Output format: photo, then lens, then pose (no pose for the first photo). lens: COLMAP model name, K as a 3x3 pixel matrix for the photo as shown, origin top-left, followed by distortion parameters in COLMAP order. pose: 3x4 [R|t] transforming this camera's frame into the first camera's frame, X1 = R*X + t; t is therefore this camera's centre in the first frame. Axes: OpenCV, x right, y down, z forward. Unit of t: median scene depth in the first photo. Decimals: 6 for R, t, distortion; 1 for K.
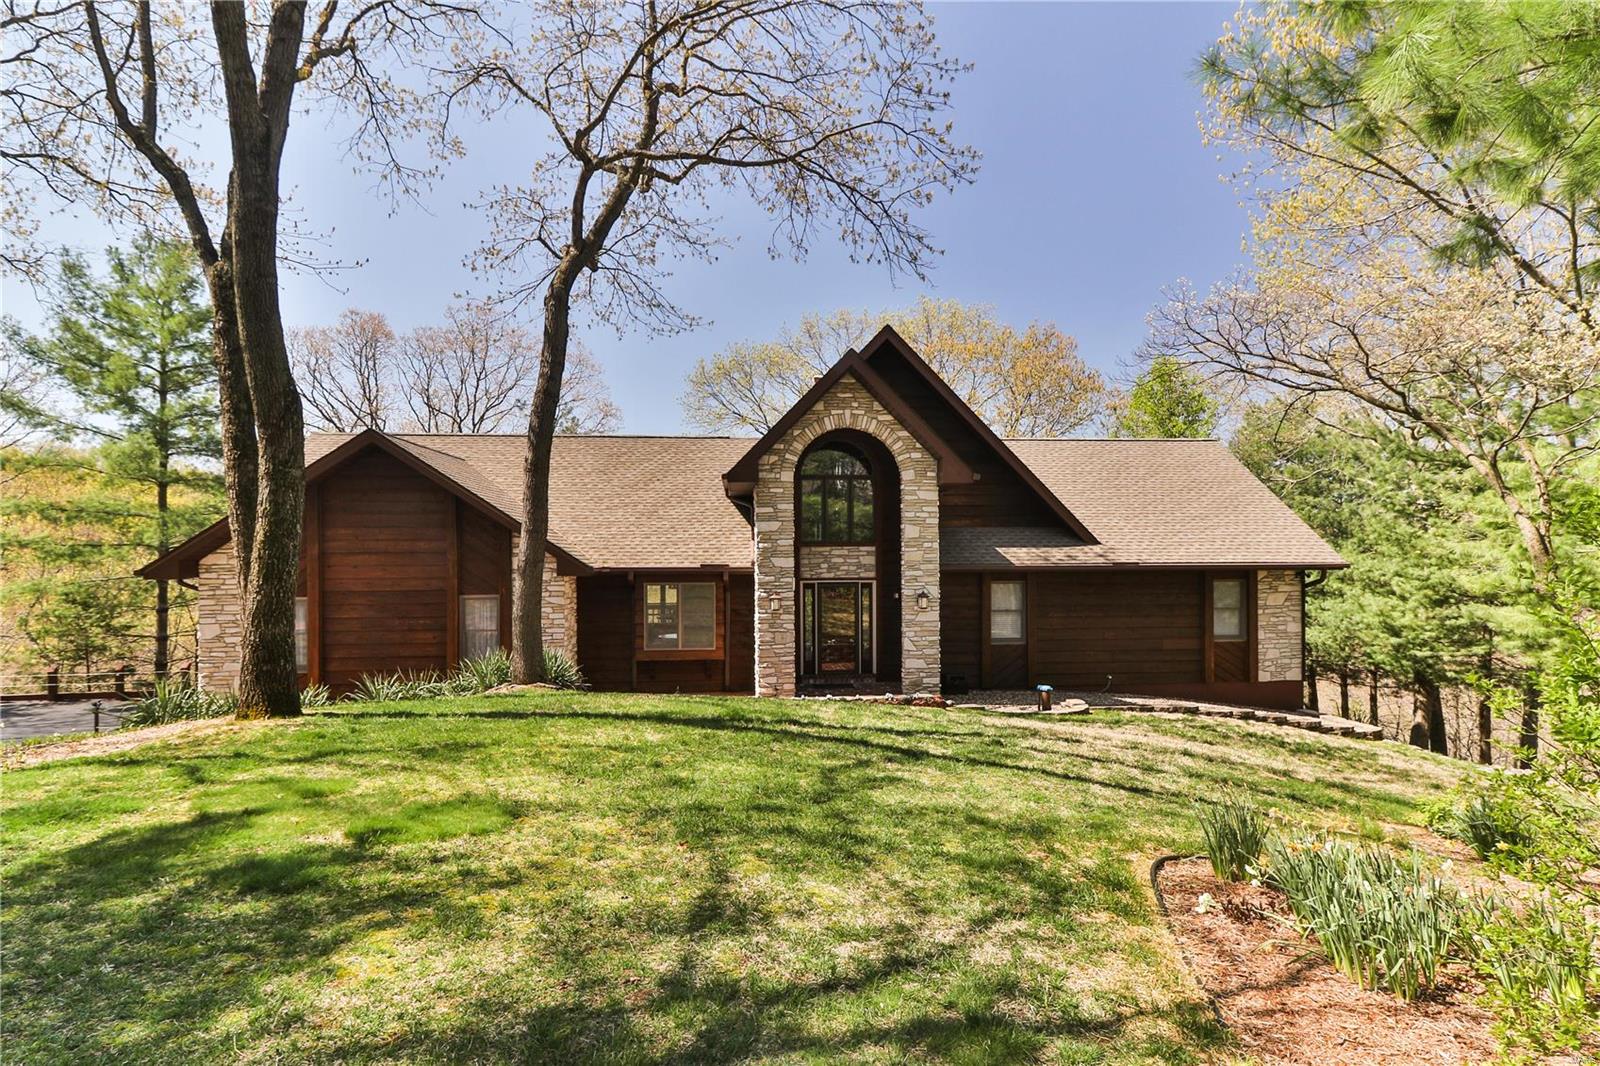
lens RADIAL K [[786.7, 0, 800.0], [0, 786.7, 533.0], [0, 0, 1]] dist [0.025296, -0.000109]
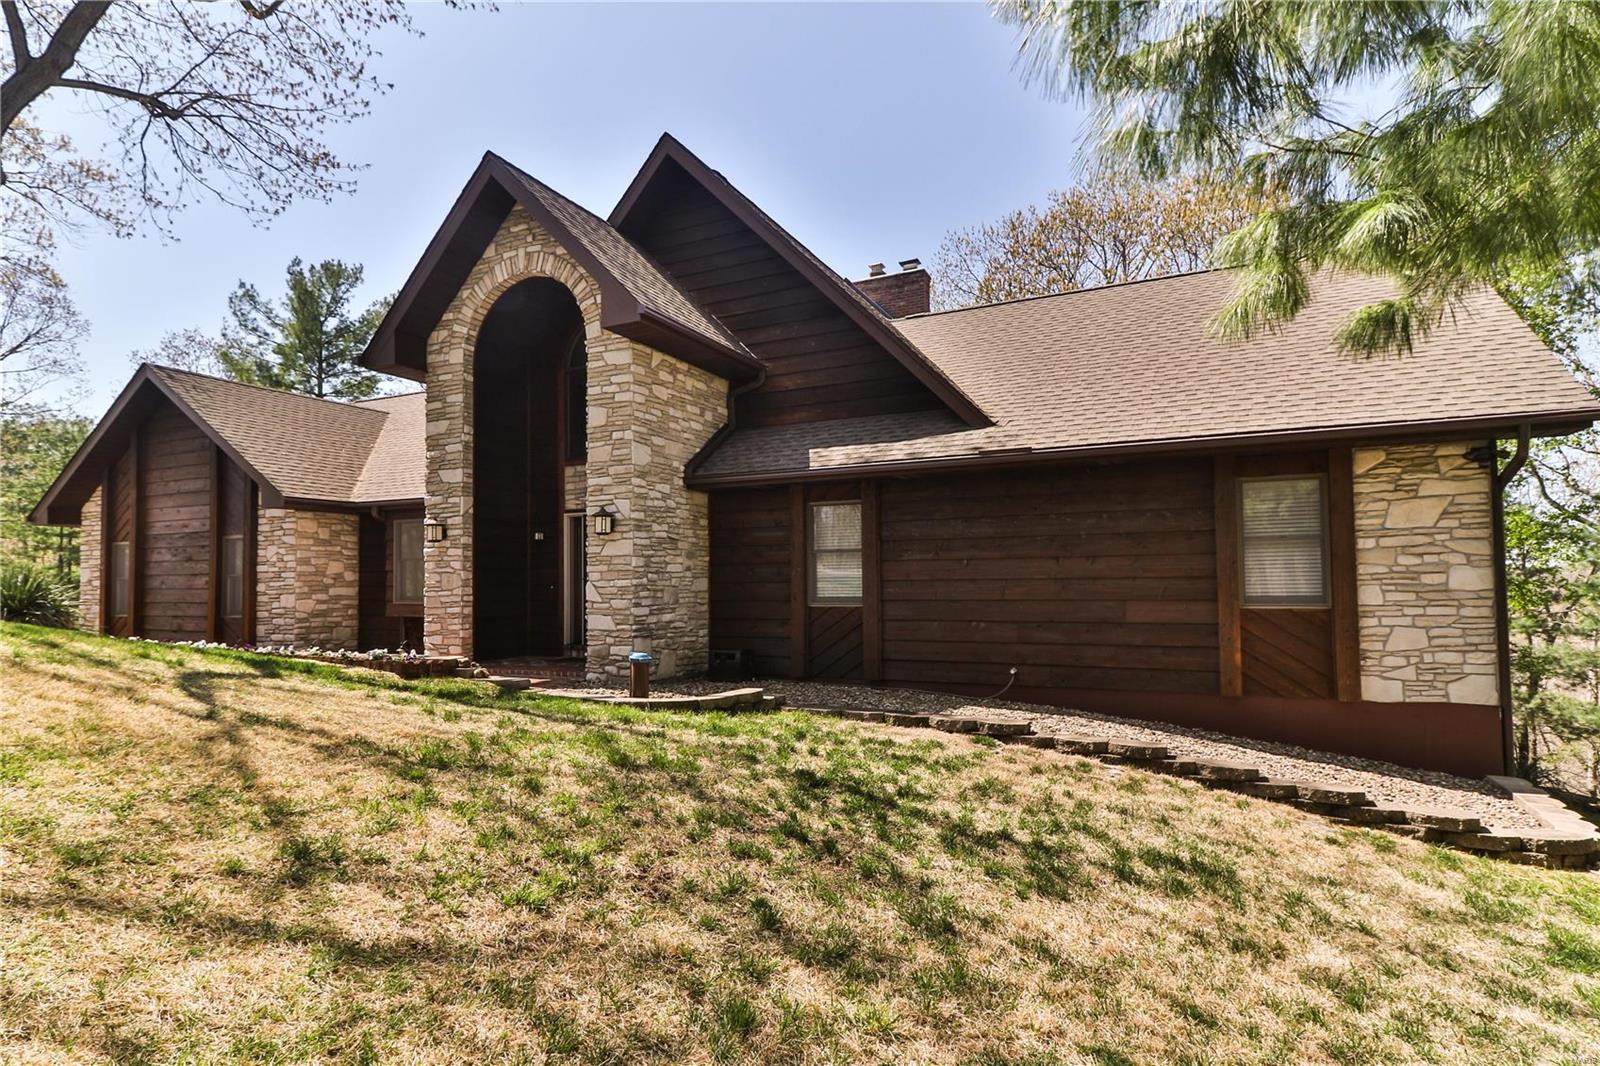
lens RADIAL K [[786.7, 0, 800.0], [0, 786.7, 533.0], [0, 0, 1]] dist [0.025296, -0.000109]
pose [[0.871747, -0.032729, -0.488863, 0.529713], [0.017567, 0.999213, -0.035570, 0.105450], [0.489642, 0.022420, 0.871635, 0.462618]]
